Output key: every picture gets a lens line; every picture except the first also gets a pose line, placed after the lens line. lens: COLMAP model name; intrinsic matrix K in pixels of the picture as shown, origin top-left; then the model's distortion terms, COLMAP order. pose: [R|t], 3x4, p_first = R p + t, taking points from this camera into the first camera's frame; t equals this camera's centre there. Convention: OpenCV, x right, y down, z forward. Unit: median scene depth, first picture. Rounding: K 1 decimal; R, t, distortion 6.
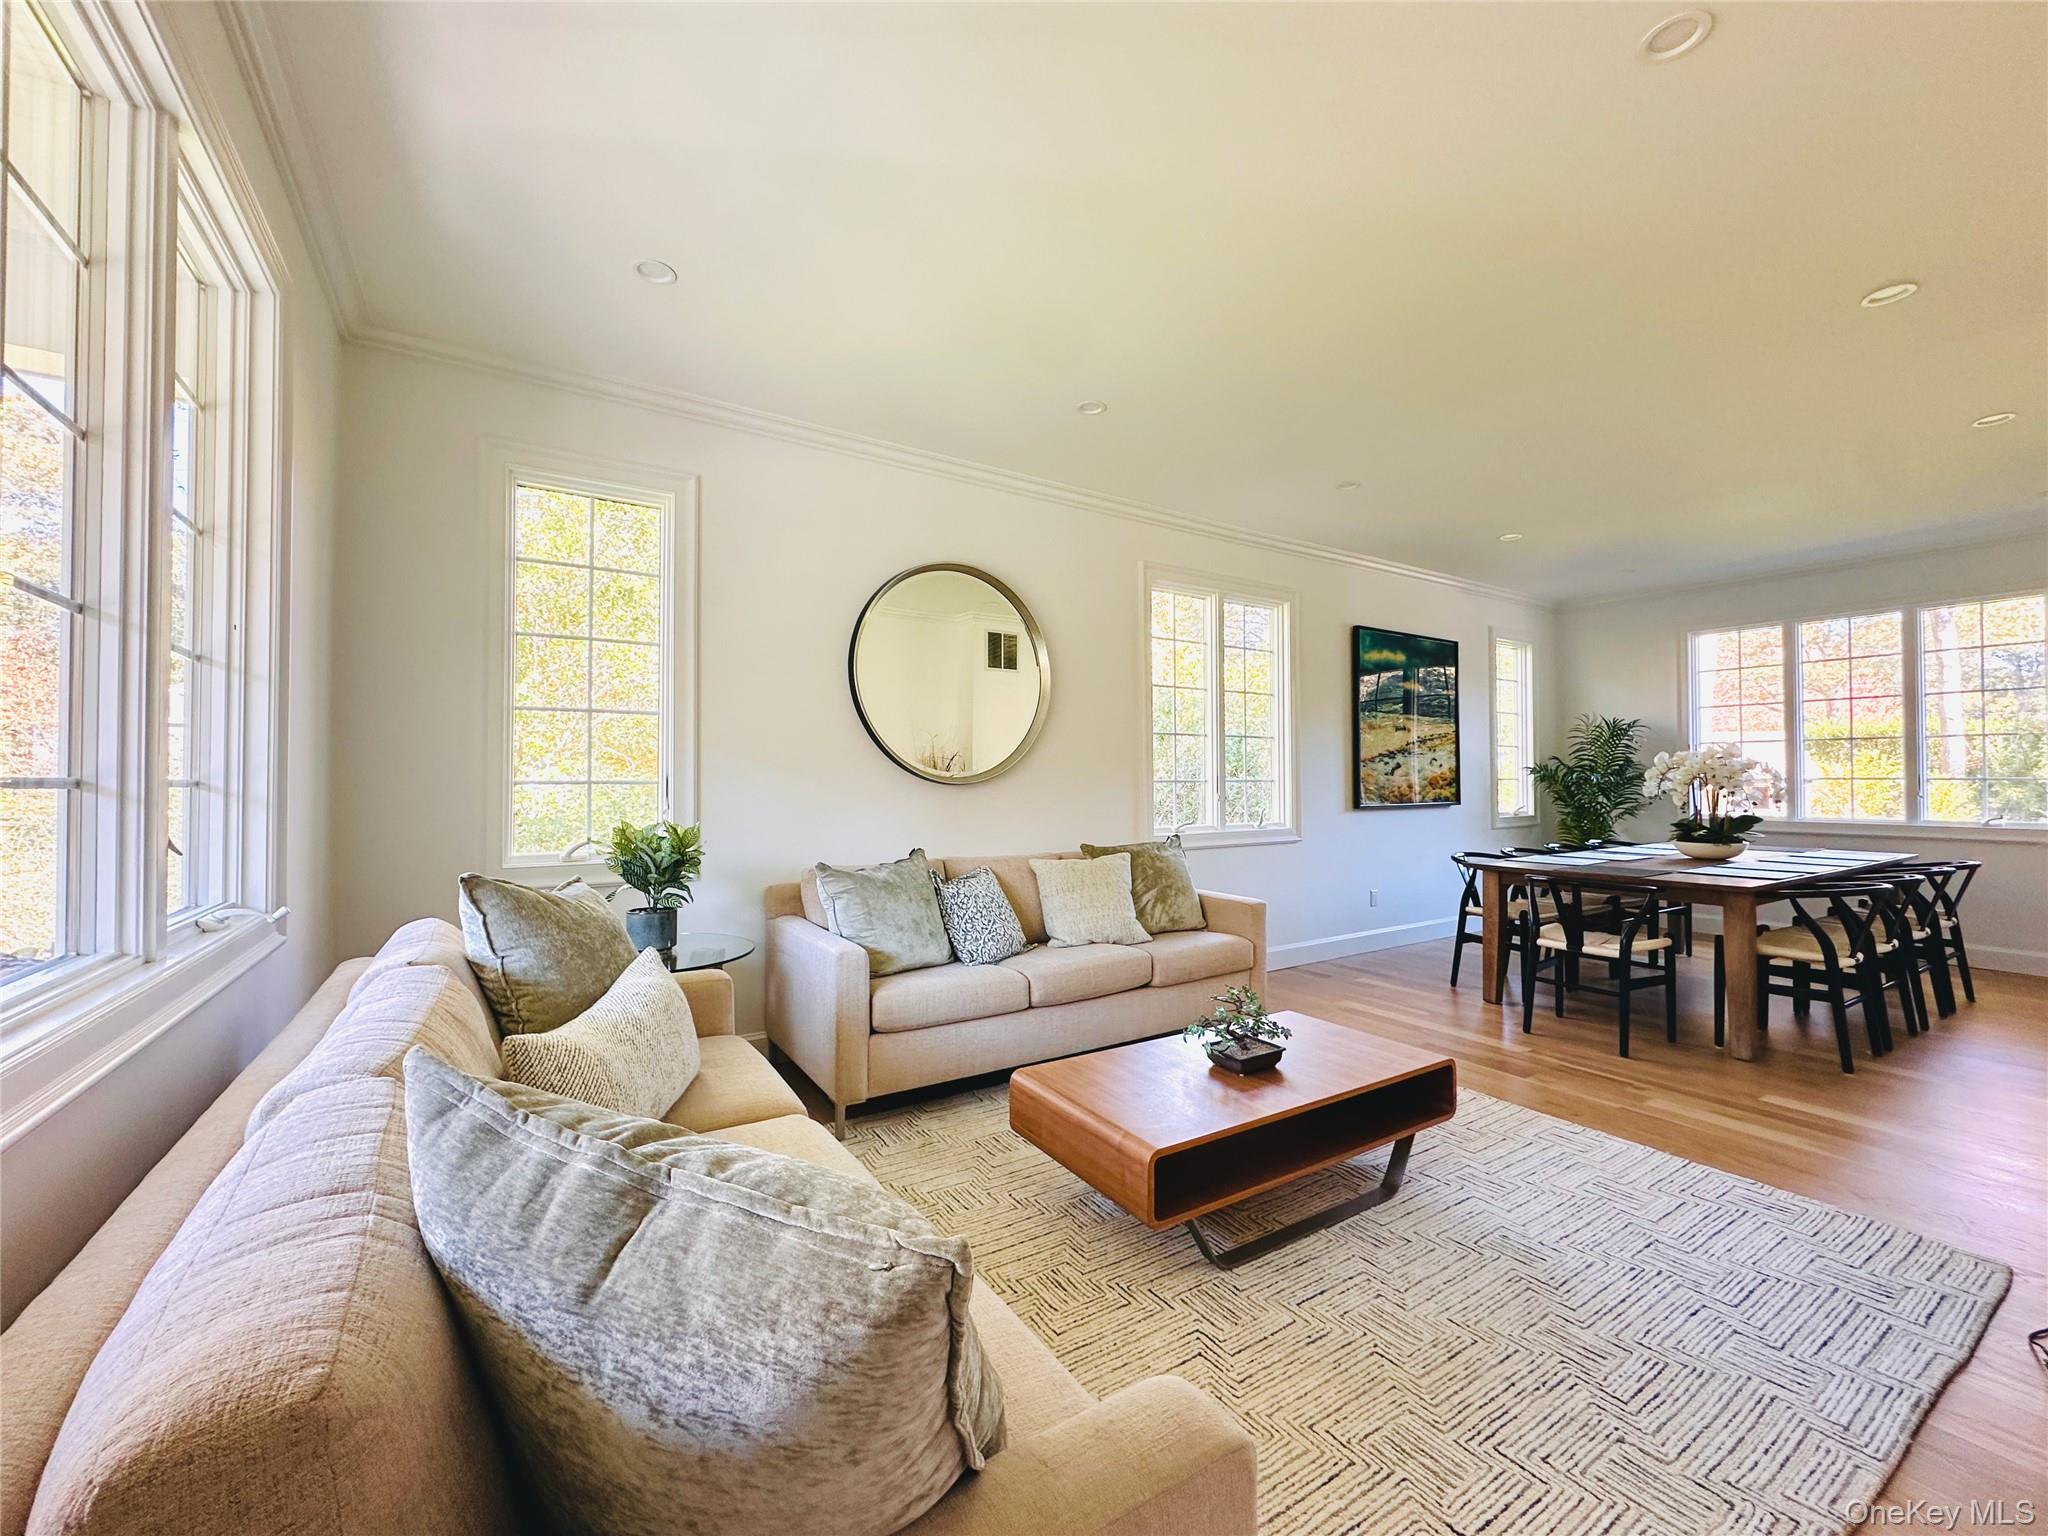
lens RADIAL K [[815.1, 0, 1033.0], [0, 815.1, 765.3], [0, 0, 1]] dist [0.001794, -0.000151]
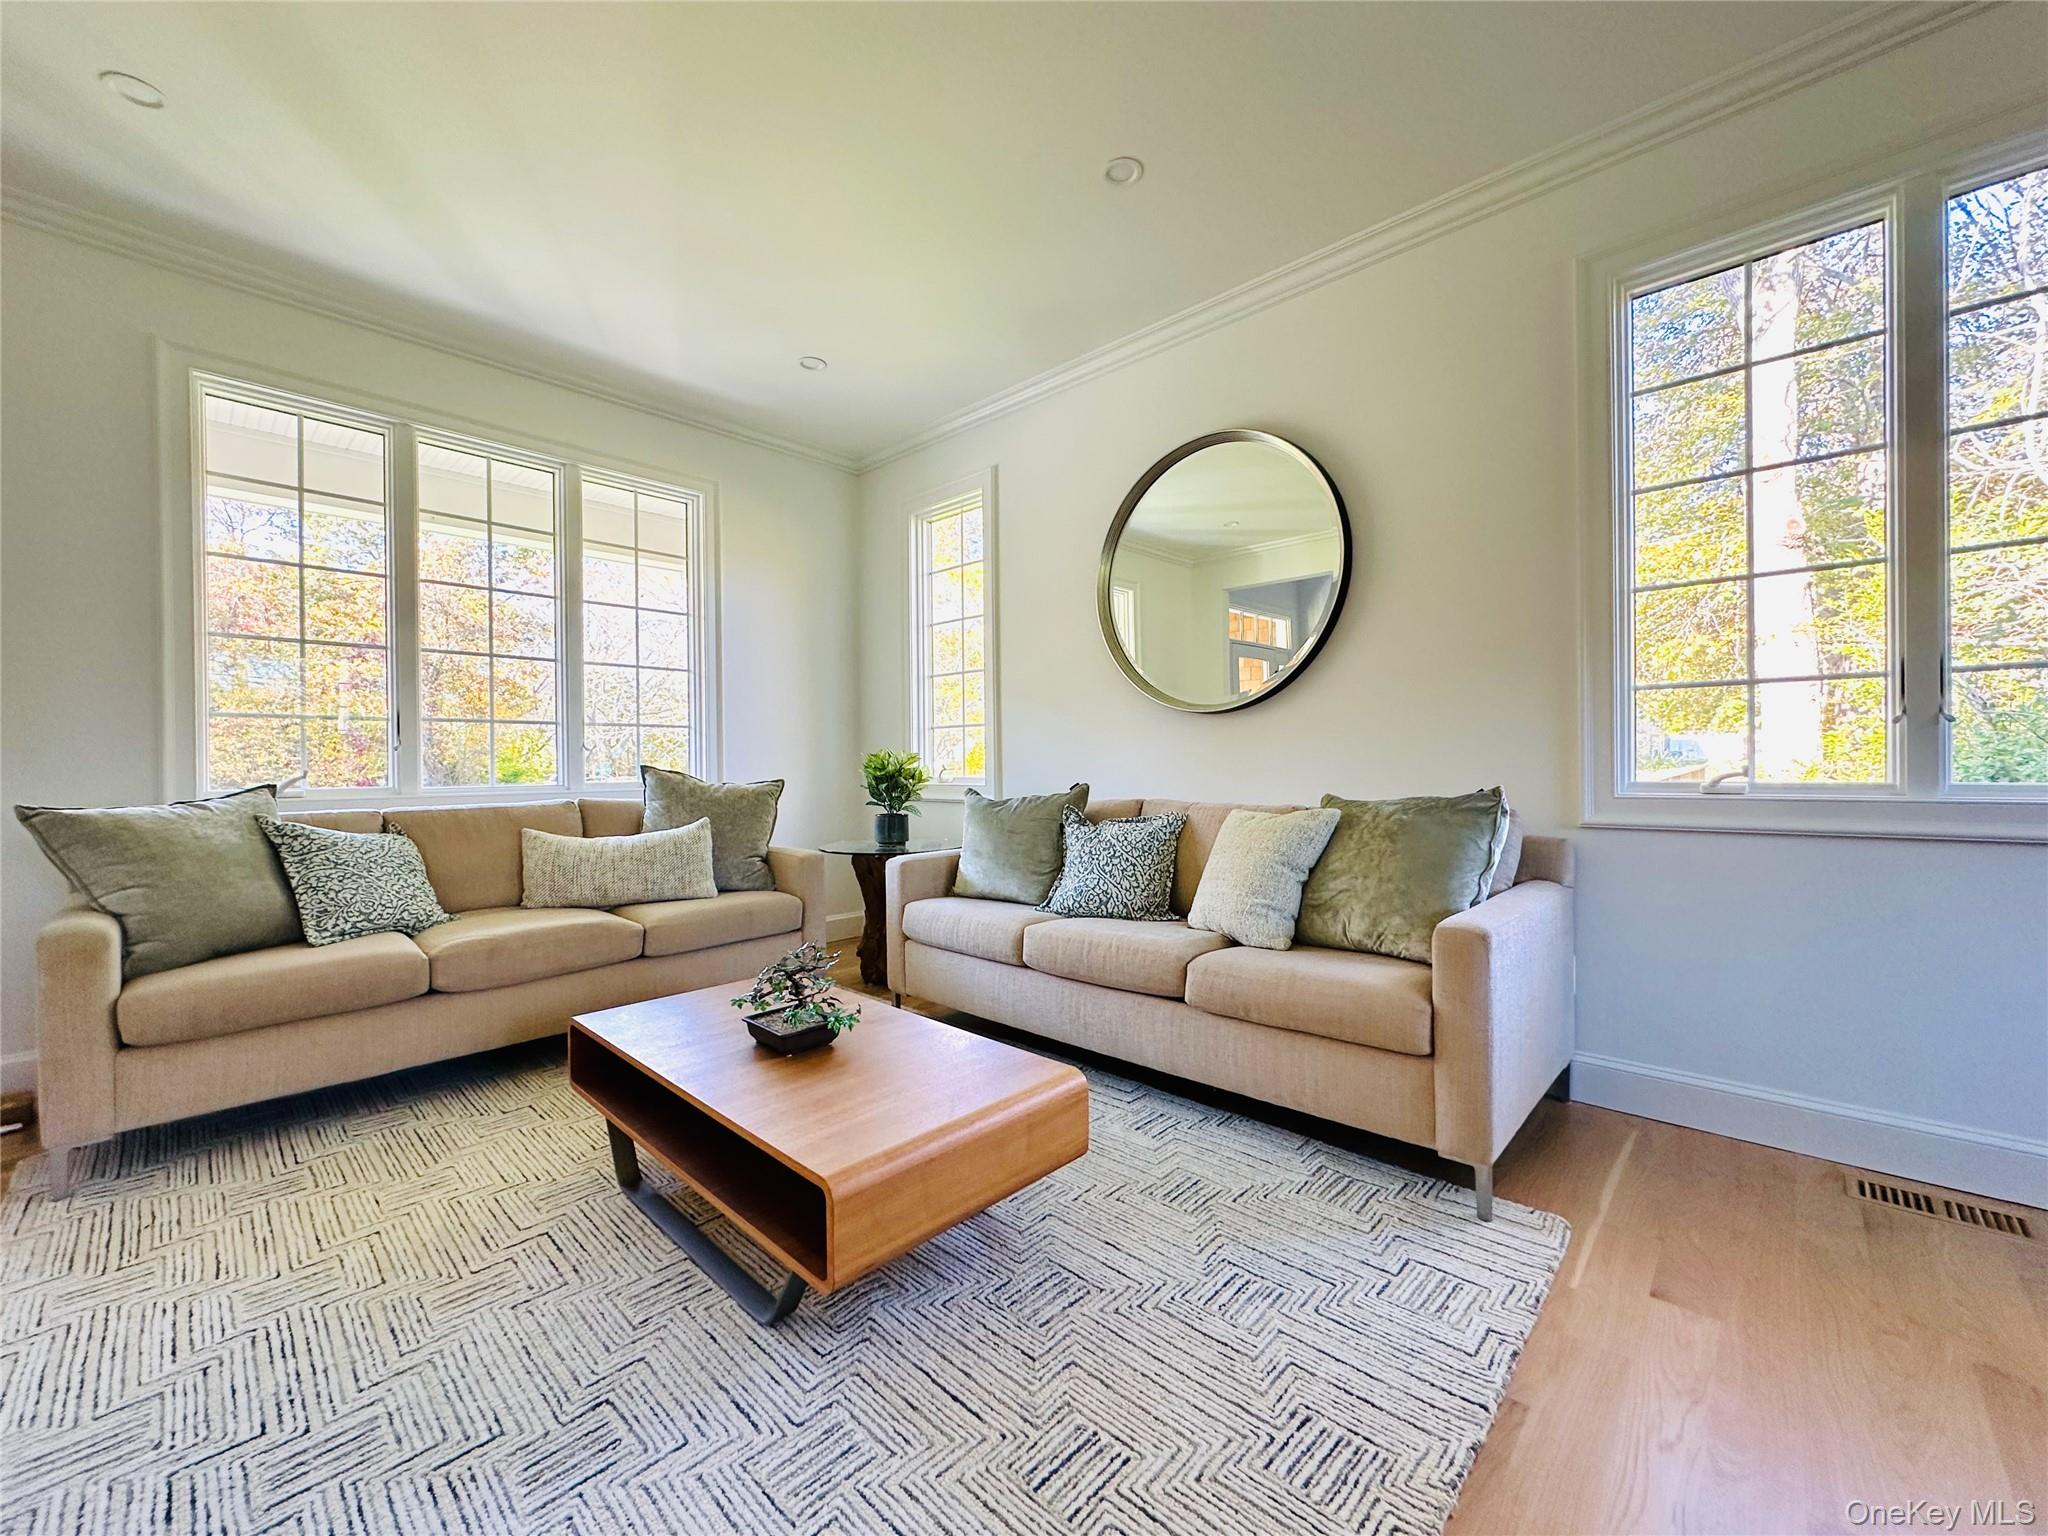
lens RADIAL K [[815.1, 0, 1018.8], [0, 815.1, 760.4], [0, 0, 1]] dist [0.001794, -0.000151]
pose [[0.237346, 0.001020, -0.971425, 0.424518], [0.023836, 0.999692, 0.006873, 0.039249], [0.971133, -0.024786, 0.237249, 0.410523]]
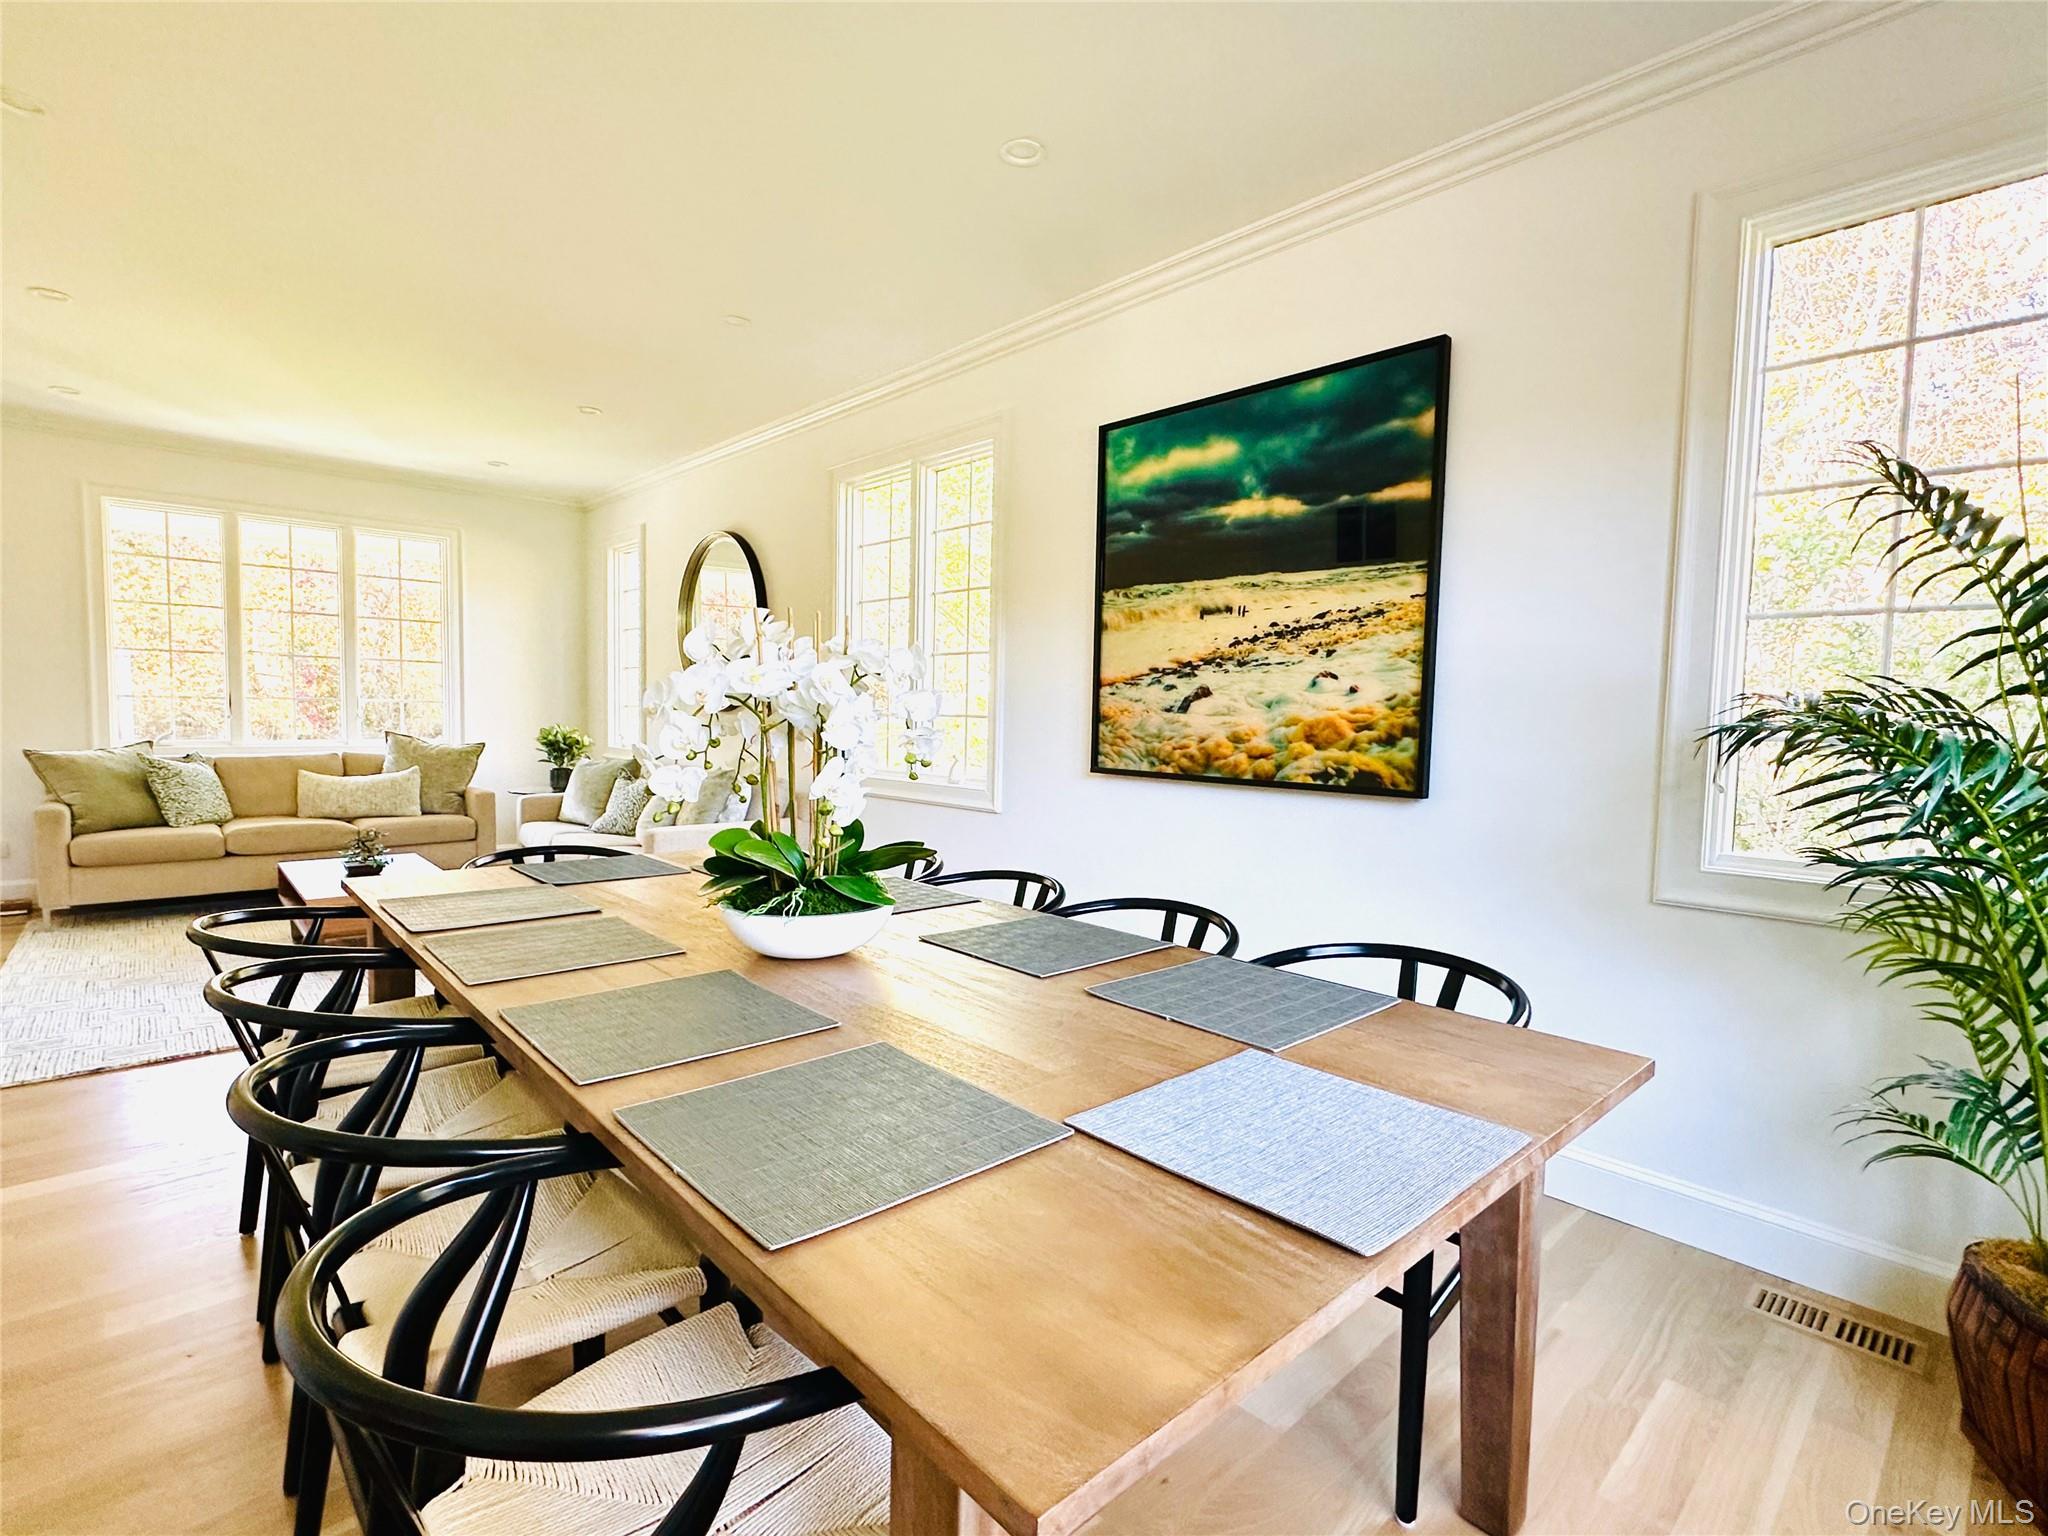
lens RADIAL K [[979.1, 0, 1039.9], [0, 979.1, 782.3], [0, 0, 1]] dist [-0.005174, -0.000387]
pose [[0.175572, 0.077021, -0.981449, 0.978696], [-0.005592, 0.996997, 0.077240, 0.009106], [0.984451, -0.008073, 0.175475, 0.805445]]
